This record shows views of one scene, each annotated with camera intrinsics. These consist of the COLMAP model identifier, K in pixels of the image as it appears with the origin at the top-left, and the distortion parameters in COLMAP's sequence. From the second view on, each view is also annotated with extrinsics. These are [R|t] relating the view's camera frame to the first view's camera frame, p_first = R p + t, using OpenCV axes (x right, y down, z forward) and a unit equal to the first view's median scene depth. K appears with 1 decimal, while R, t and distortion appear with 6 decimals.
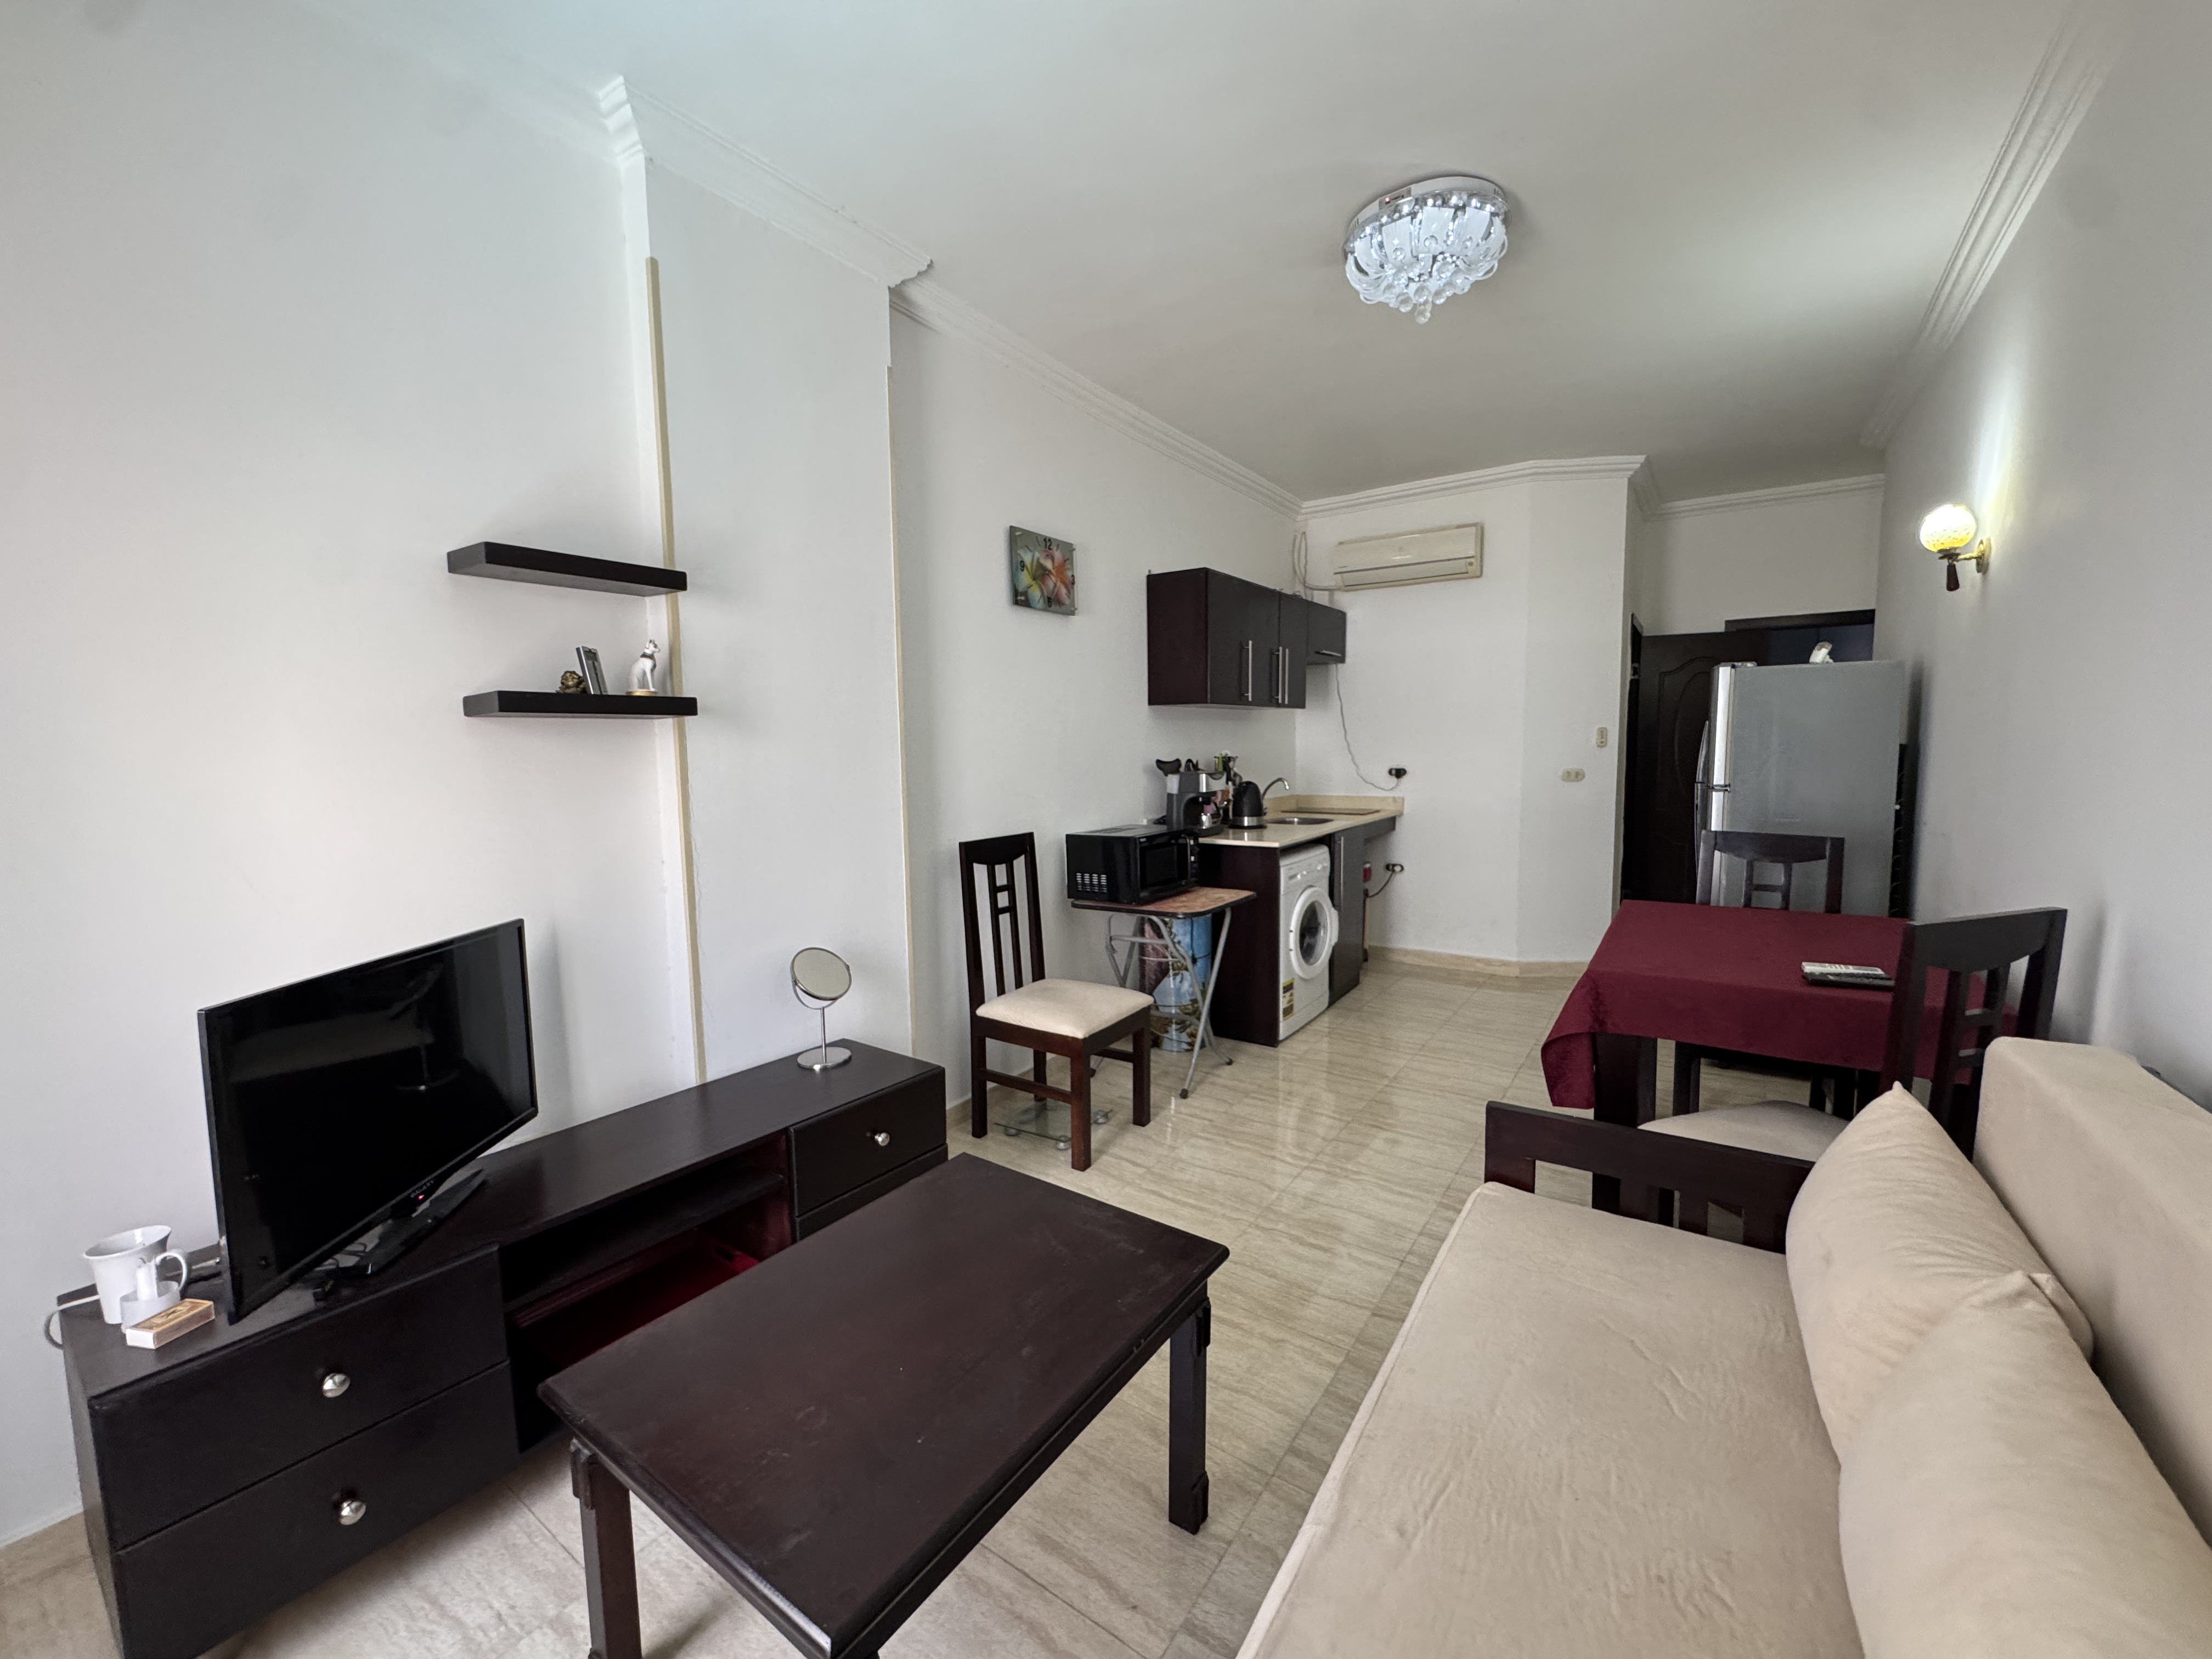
lens RADIAL K [[888.9, 0, 1108.7], [0, 888.9, 824.4], [0, 0, 1]] dist [-0.001490, -0.000014]
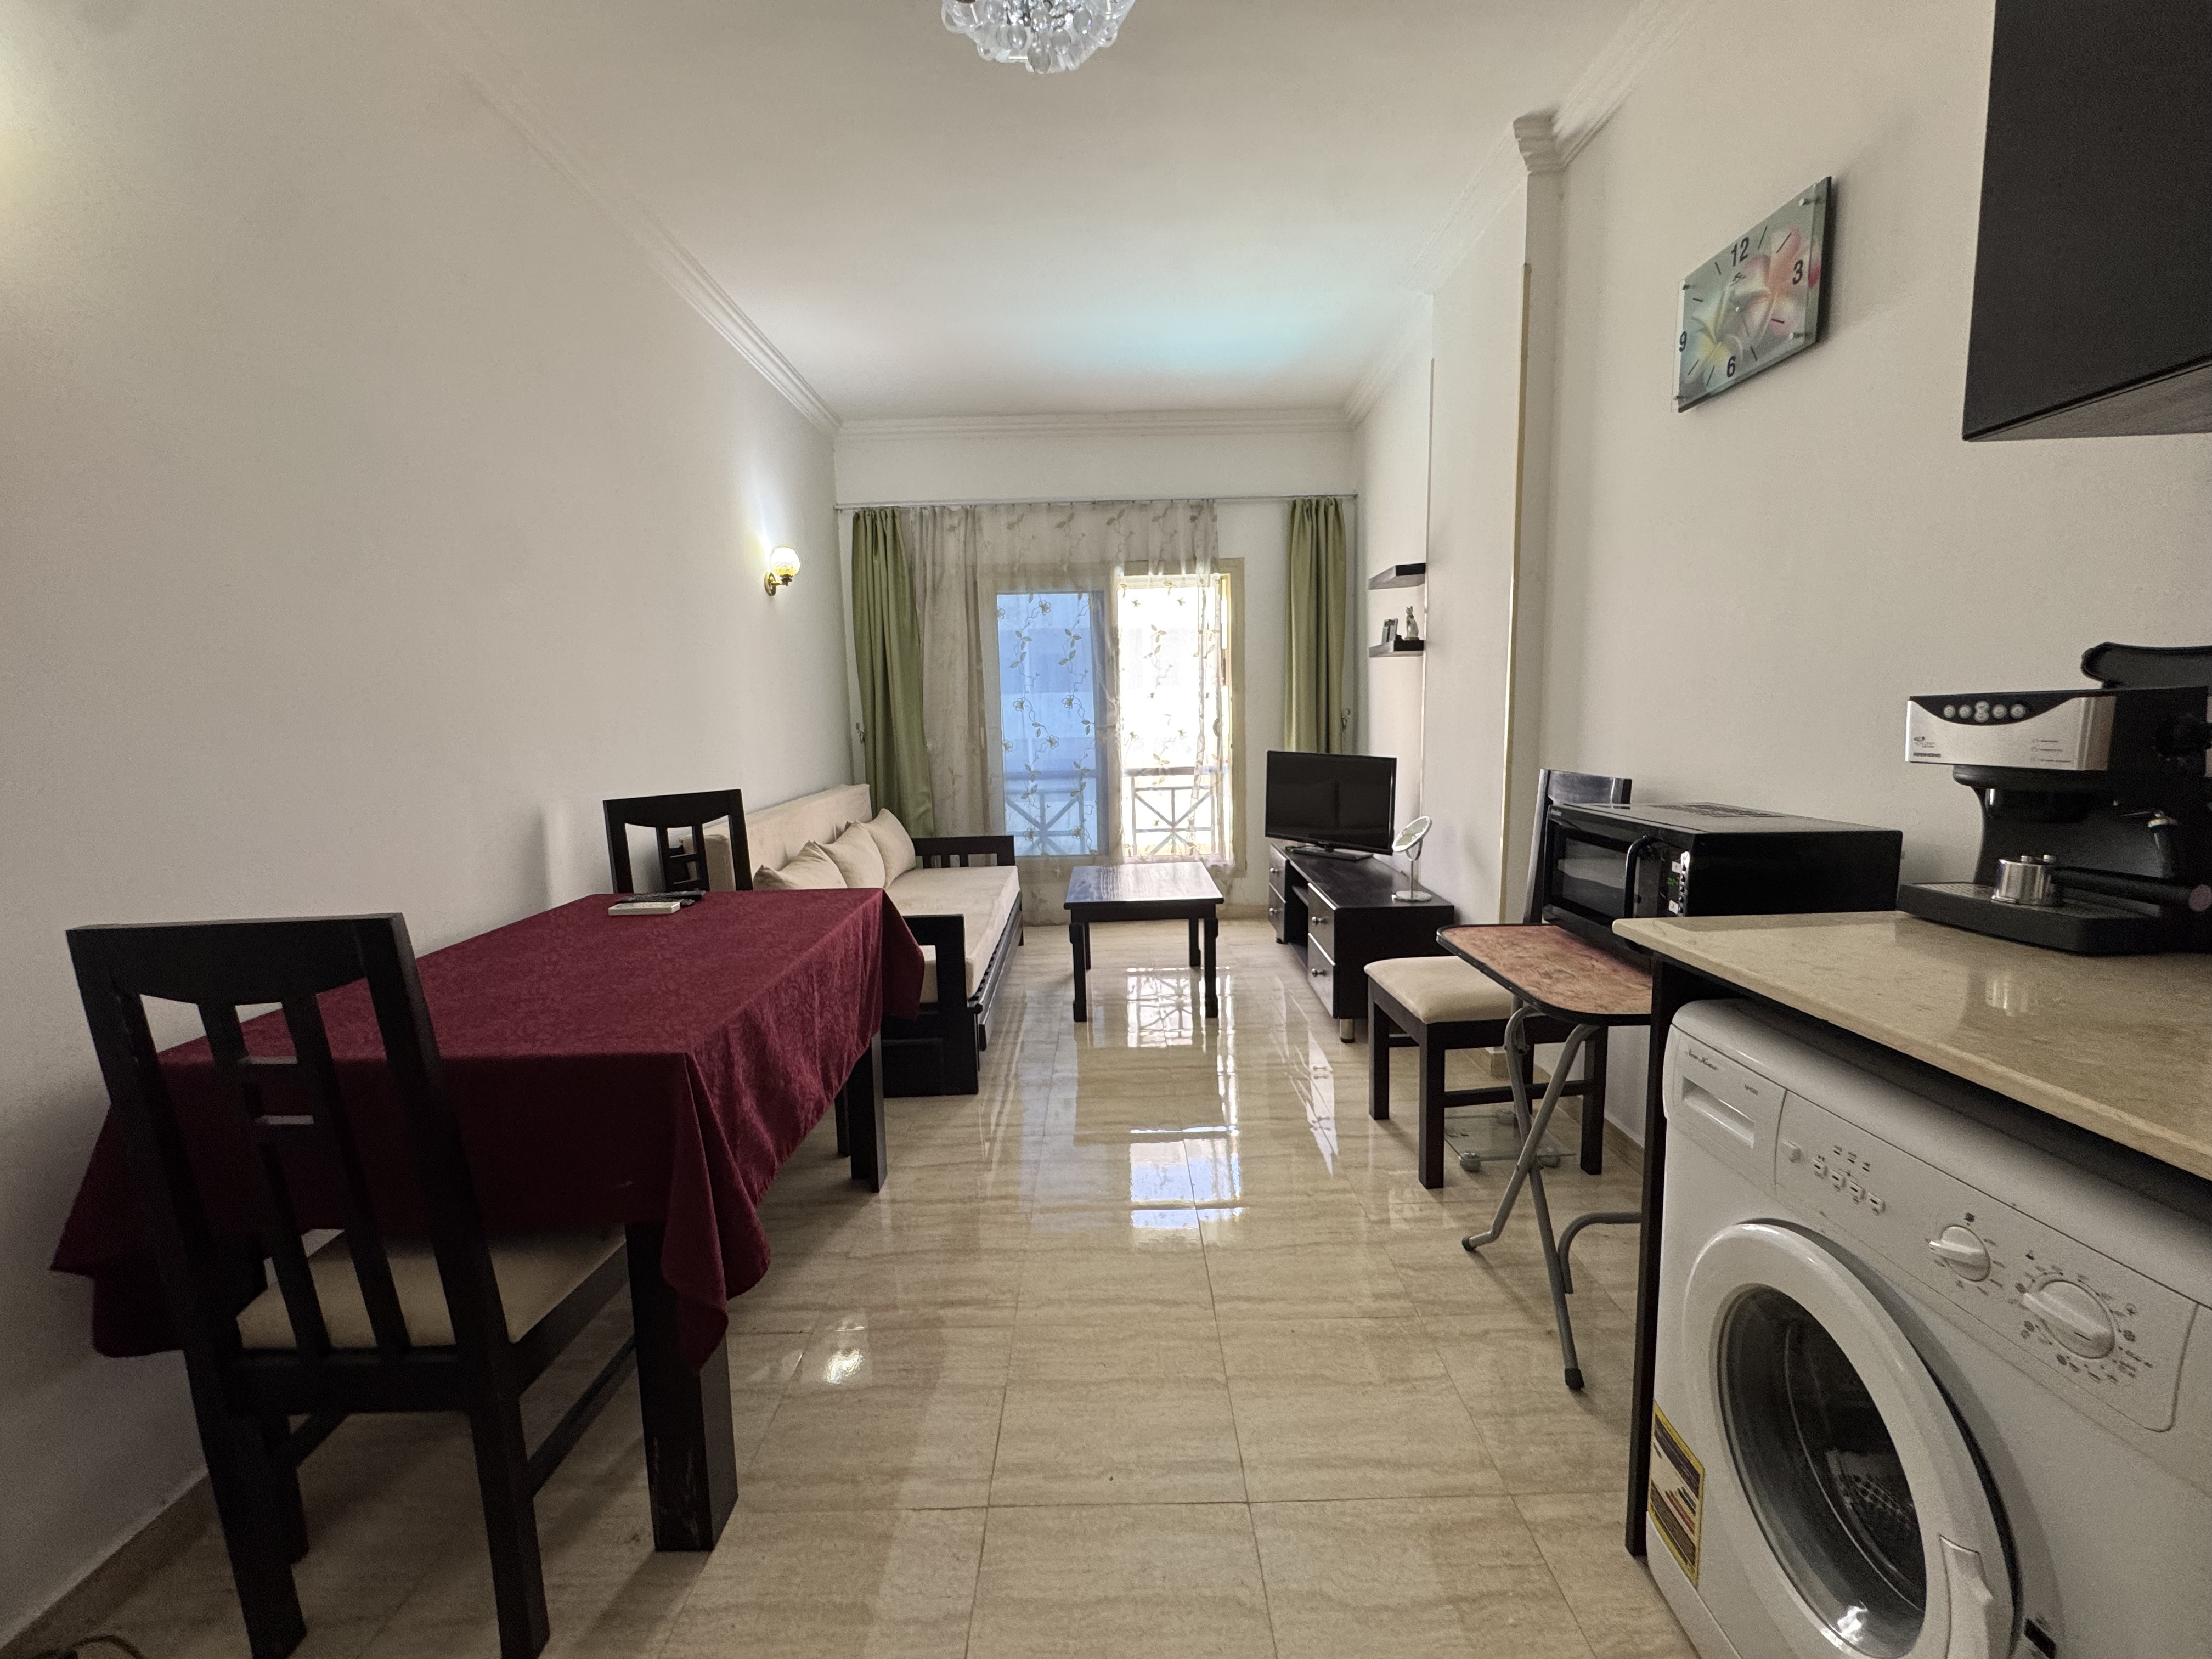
lens RADIAL K [[888.9, 0, 1108.7], [0, 888.9, 824.4], [0, 0, 1]] dist [-0.001490, -0.000014]
pose [[-0.819822, 0.109844, -0.561984, 0.627508], [-0.010724, 0.978311, 0.206862, -0.094609], [0.572518, 0.175617, -0.800864, 1.380688]]
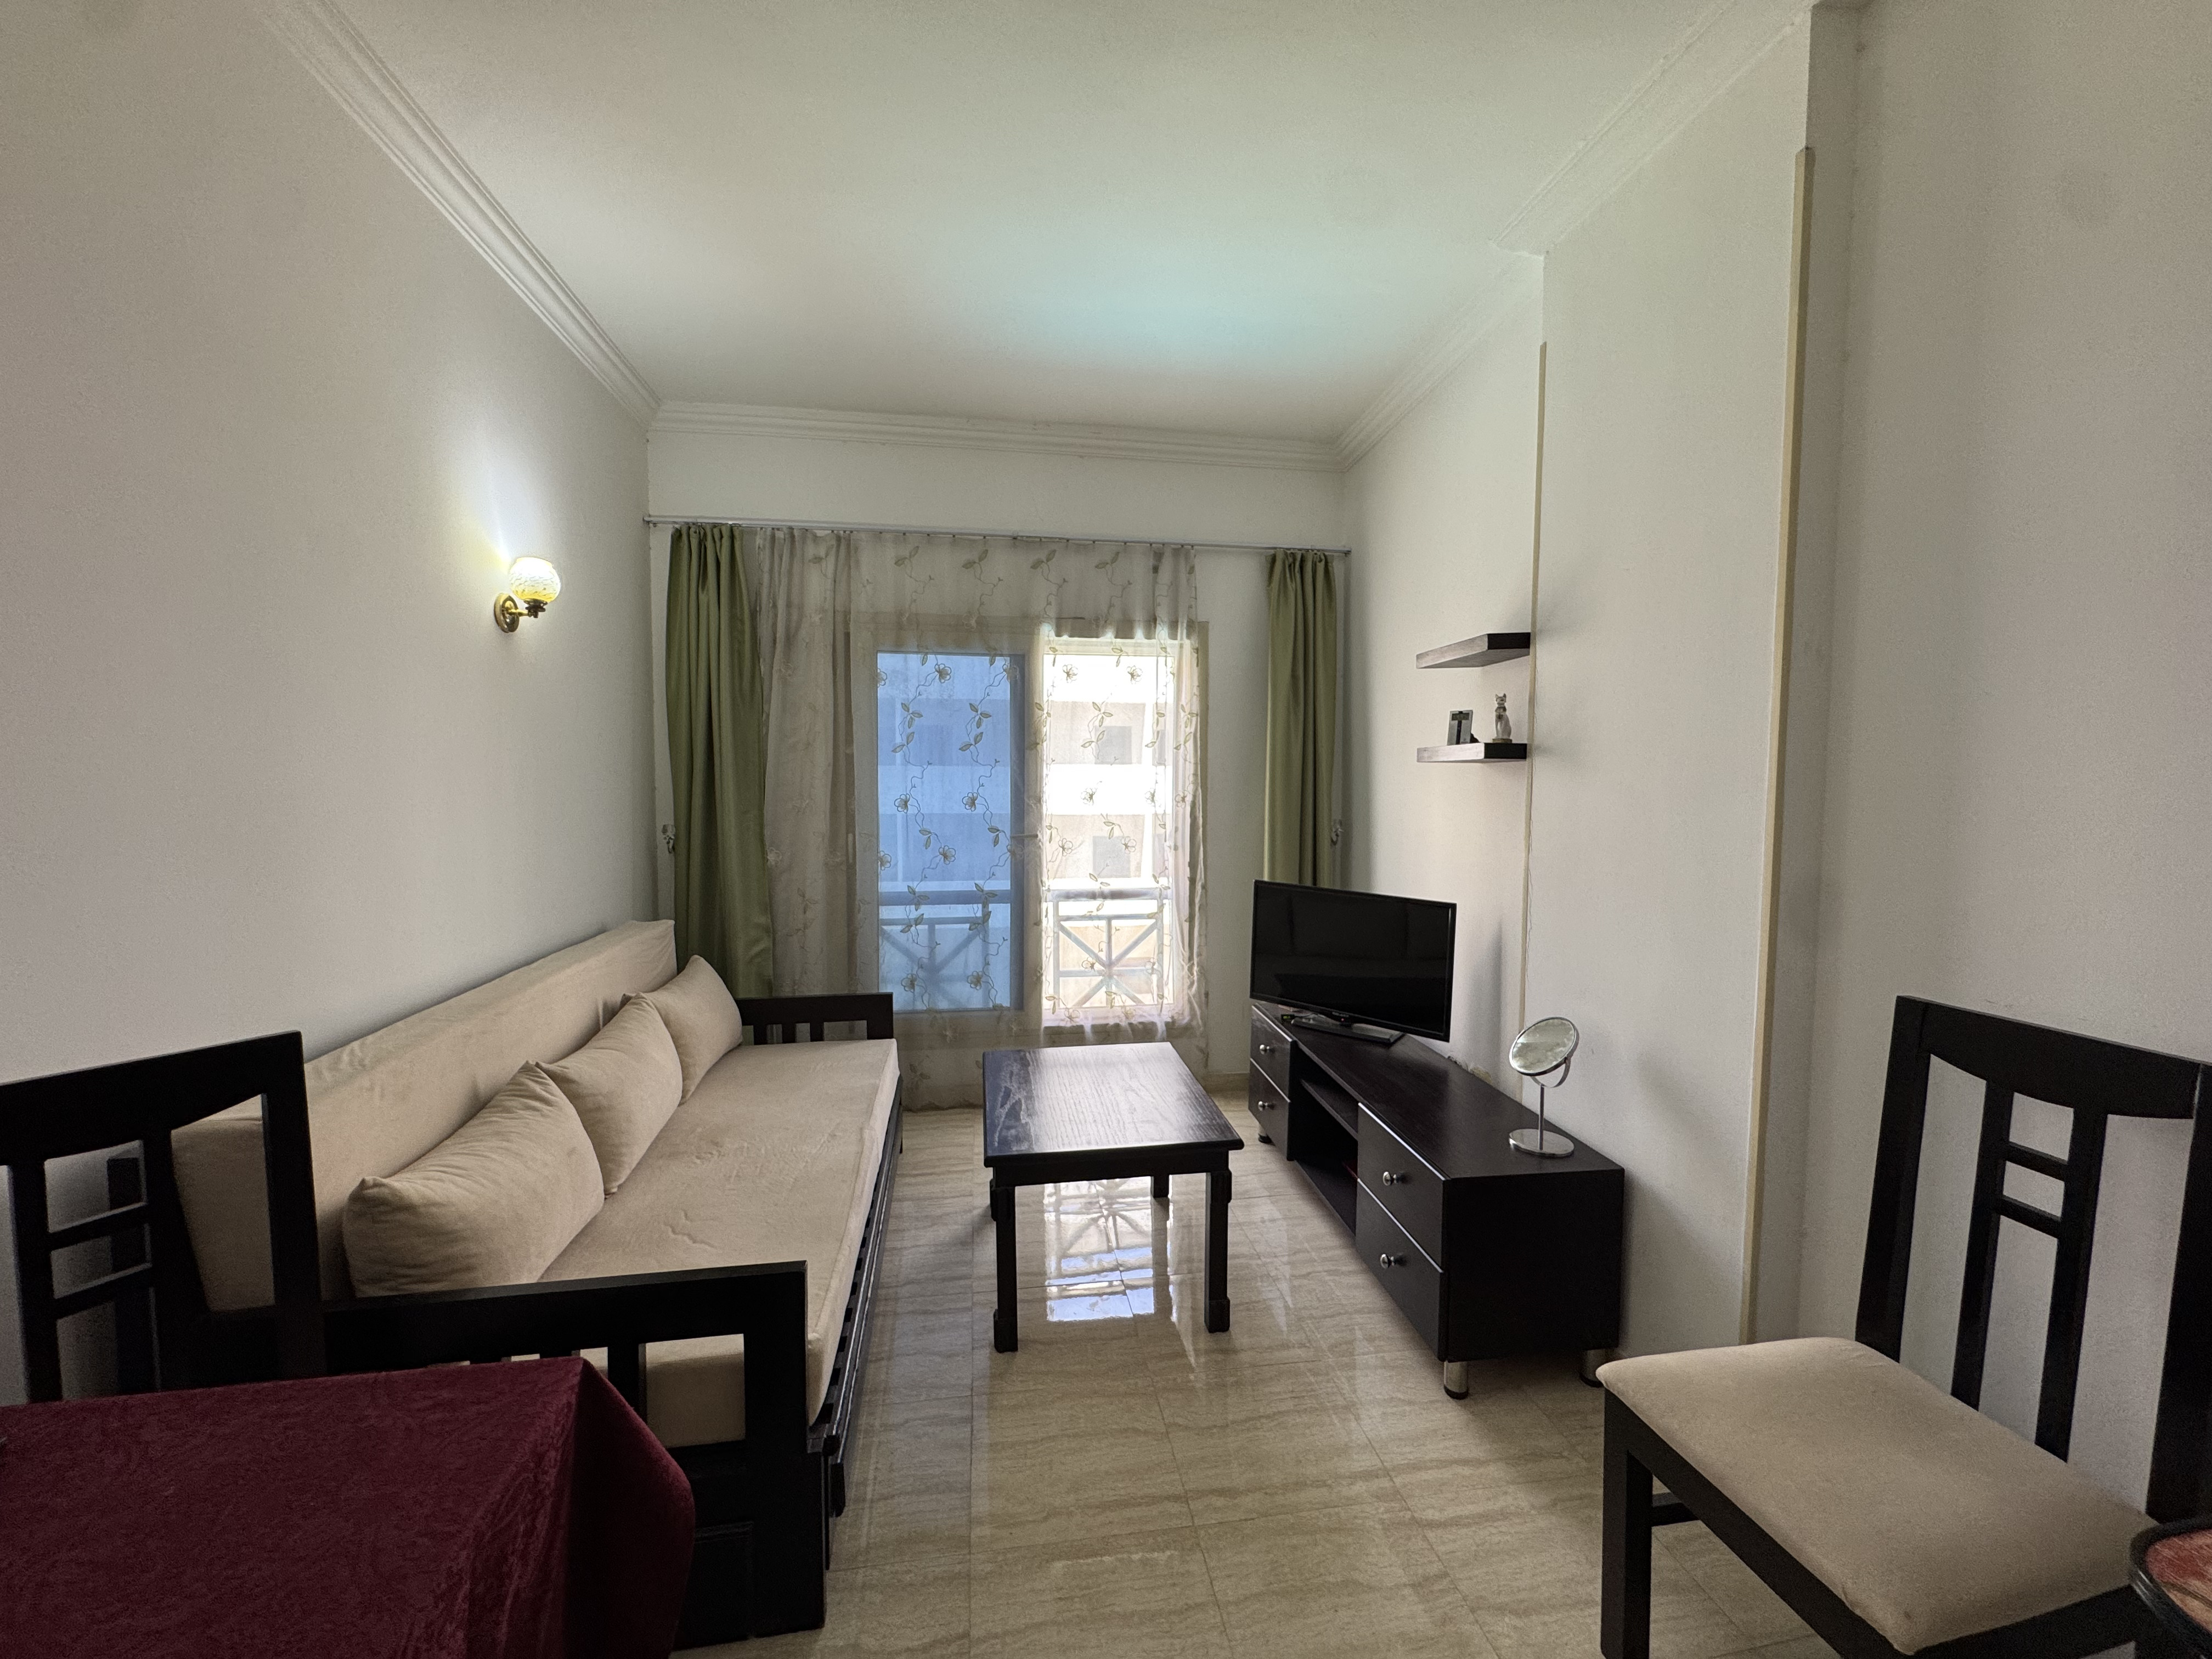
lens RADIAL K [[888.9, 0, 1108.7], [0, 888.9, 824.4], [0, 0, 1]] dist [-0.001490, -0.000014]
pose [[-0.727828, 0.047028, -0.684145, 0.434375], [-0.050740, 0.991218, 0.122115, -0.100696], [0.683880, 0.123592, -0.719050, 0.983401]]
